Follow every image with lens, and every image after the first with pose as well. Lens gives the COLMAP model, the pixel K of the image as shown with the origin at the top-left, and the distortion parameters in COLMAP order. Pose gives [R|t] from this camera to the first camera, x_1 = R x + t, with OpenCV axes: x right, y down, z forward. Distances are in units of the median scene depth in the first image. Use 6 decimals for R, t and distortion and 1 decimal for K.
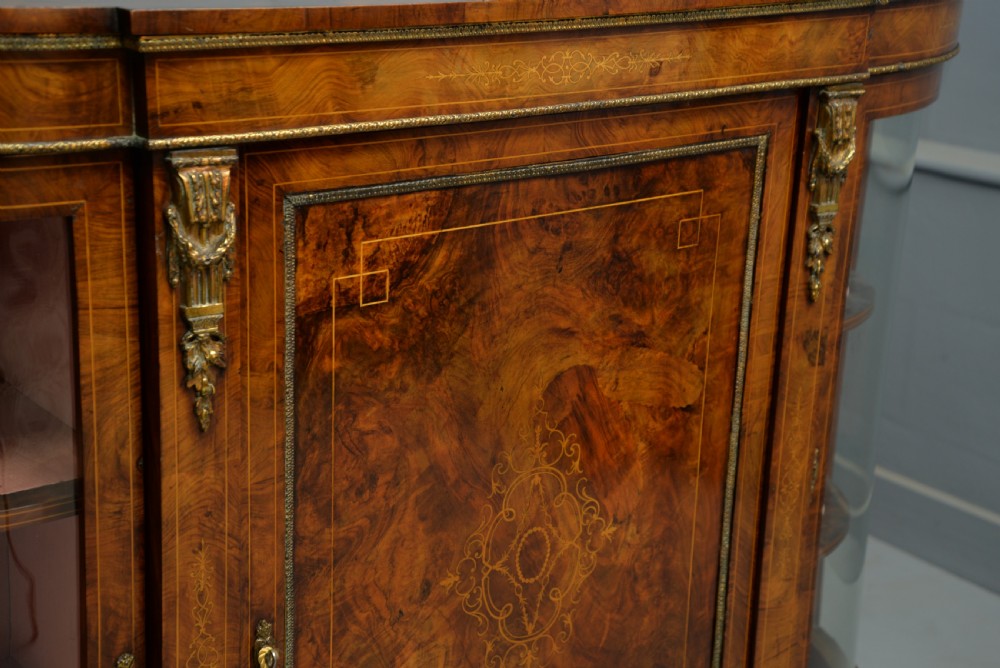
lens RADIAL K [[1629.5, 0, 508.8], [0, 1629.5, 347.9], [0, 0, 1]] dist [0.332355, 0.000000]
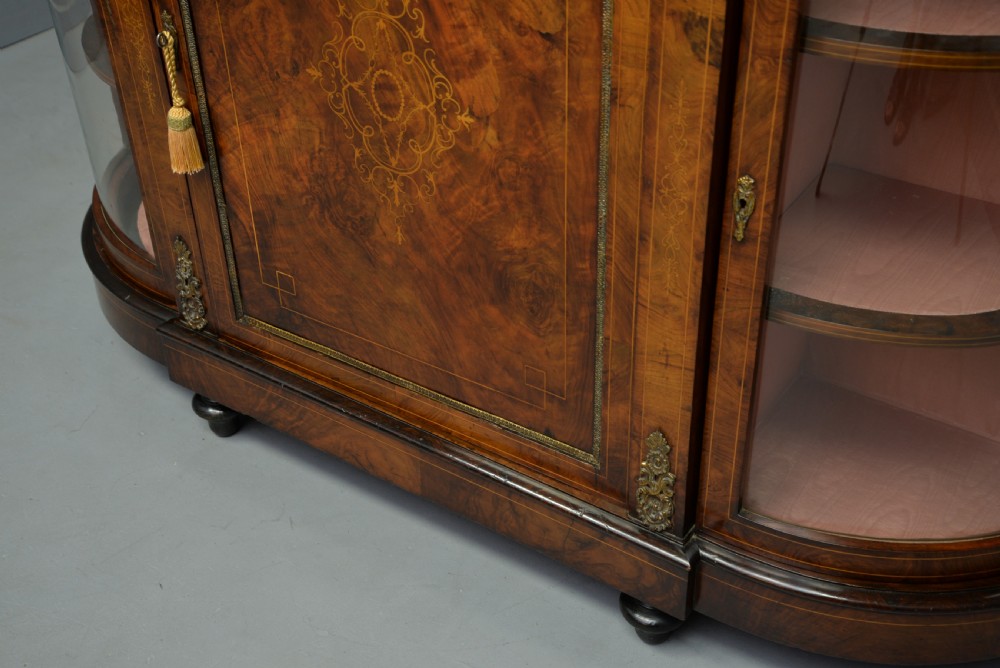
lens RADIAL K [[1342.1, 0, 499.0], [0, 1342.1, 343.9], [0, 0, 1]] dist [0.232294, 0.000000]
pose [[0.297241, 0.535047, -0.790805, 0.892264], [-0.259982, 0.842299, 0.472168, -0.190994], [0.918726, 0.065247, 0.389468, 0.774530]]
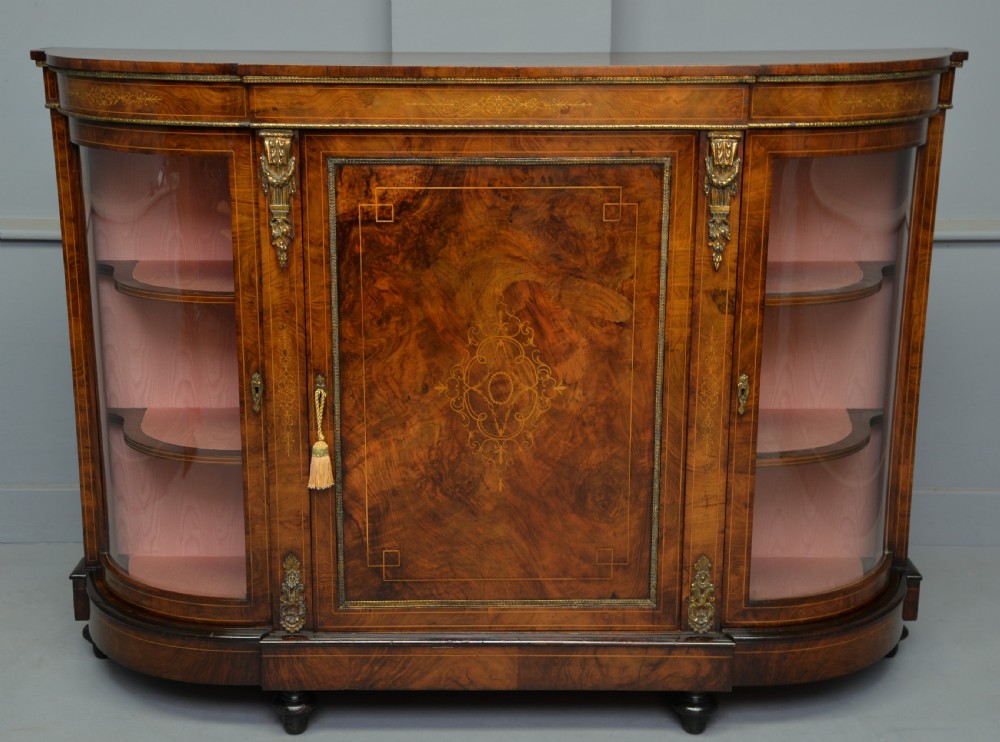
lens RADIAL K [[1522.1, 0, 487.2], [0, 1522.1, 372.7], [0, 0, 1]] dist [0.182360, 0.000000]
pose [[0.784018, 0.127074, -0.607592, 1.049076], [-0.163137, 0.986595, -0.004167, 0.127031], [0.598917, 0.102388, 0.794239, -0.315977]]
